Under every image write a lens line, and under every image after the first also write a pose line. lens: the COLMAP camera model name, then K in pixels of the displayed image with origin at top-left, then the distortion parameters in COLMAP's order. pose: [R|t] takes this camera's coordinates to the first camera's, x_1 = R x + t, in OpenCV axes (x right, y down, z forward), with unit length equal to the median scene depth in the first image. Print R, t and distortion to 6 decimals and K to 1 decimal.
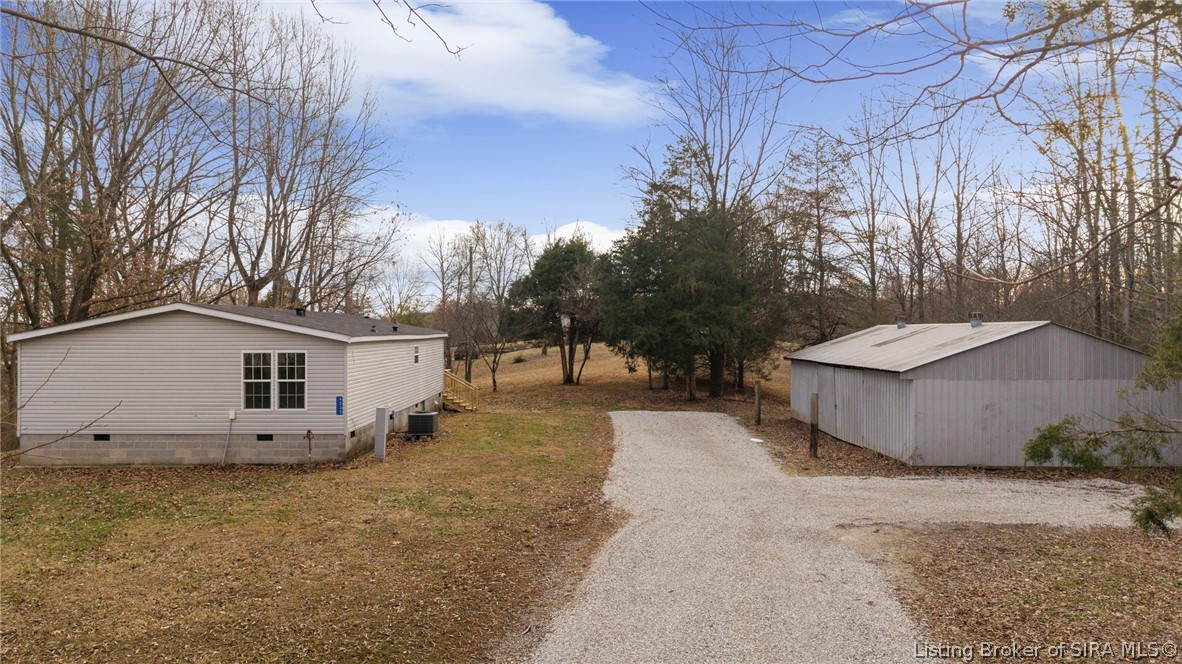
lens RADIAL K [[791.4, 0, 590.1], [0, 791.4, 324.0], [0, 0, 1]] dist [0.056077, -0.068795]
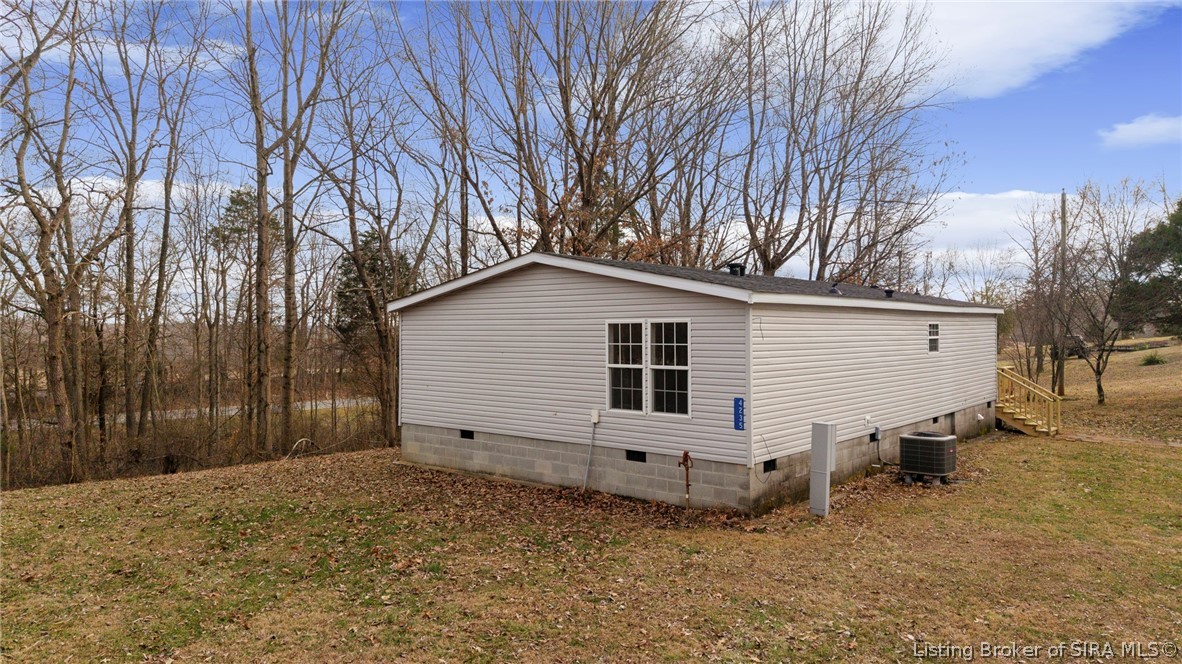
lens RADIAL K [[791.4, 0, 590.1], [0, 791.4, 324.0], [0, 0, 1]] dist [0.056077, -0.068795]
pose [[0.759701, -0.006894, -0.650237, -0.025839], [0.007154, 0.999972, -0.002243, 0.038489], [0.650234, -0.002948, 0.759729, 0.498093]]
